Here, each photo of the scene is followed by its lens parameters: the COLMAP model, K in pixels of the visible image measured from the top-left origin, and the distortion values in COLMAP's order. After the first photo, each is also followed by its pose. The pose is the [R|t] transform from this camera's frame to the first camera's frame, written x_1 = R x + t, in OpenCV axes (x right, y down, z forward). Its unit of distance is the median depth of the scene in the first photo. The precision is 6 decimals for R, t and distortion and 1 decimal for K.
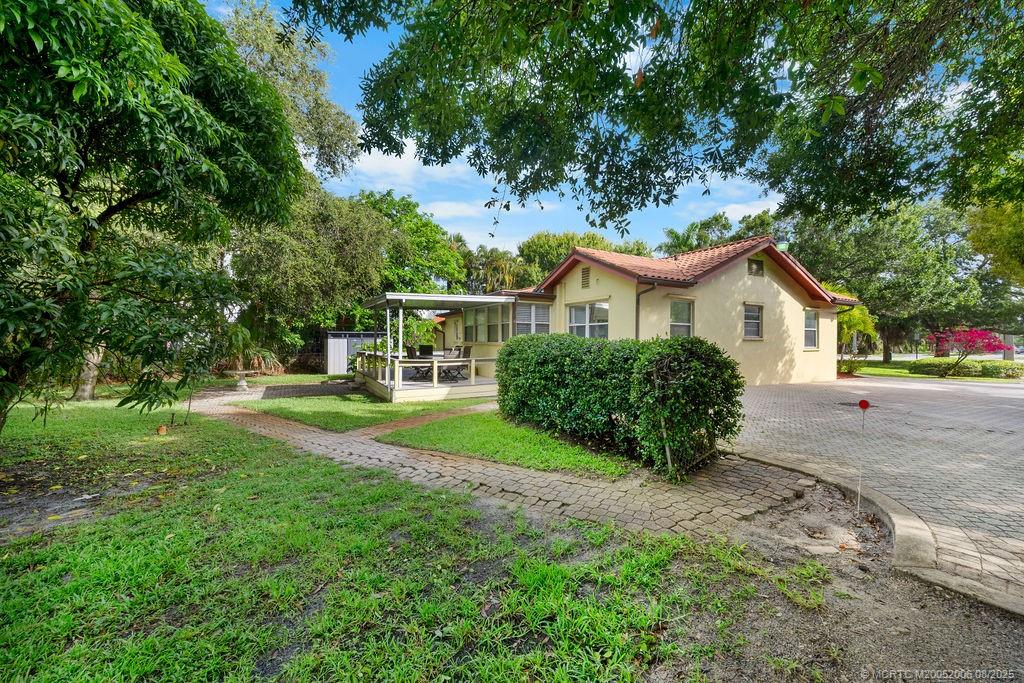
lens RADIAL K [[409.0, 0, 512.0], [0, 409.0, 341.5], [0, 0, 1]] dist [-0.000828, -0.000070]
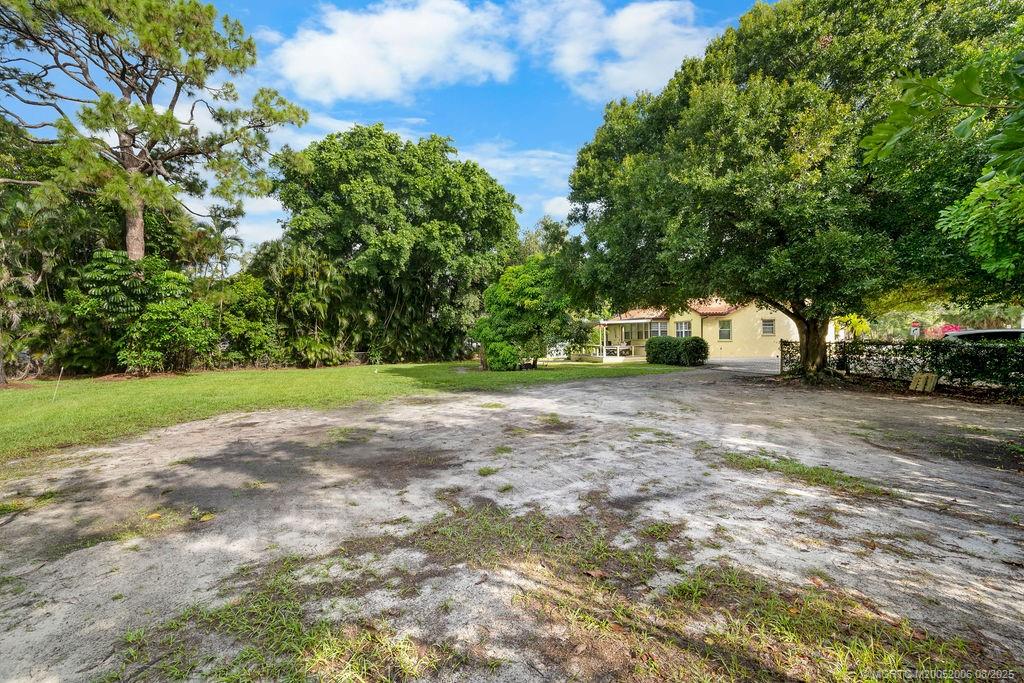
lens RADIAL K [[409.0, 0, 512.0], [0, 409.0, 341.5], [0, 0, 1]] dist [-0.000828, -0.000070]
pose [[0.950878, -0.020409, -0.308893, -0.028235], [0.017386, 0.999770, -0.012536, 0.031043], [0.309078, 0.006550, 0.951014, -1.514647]]
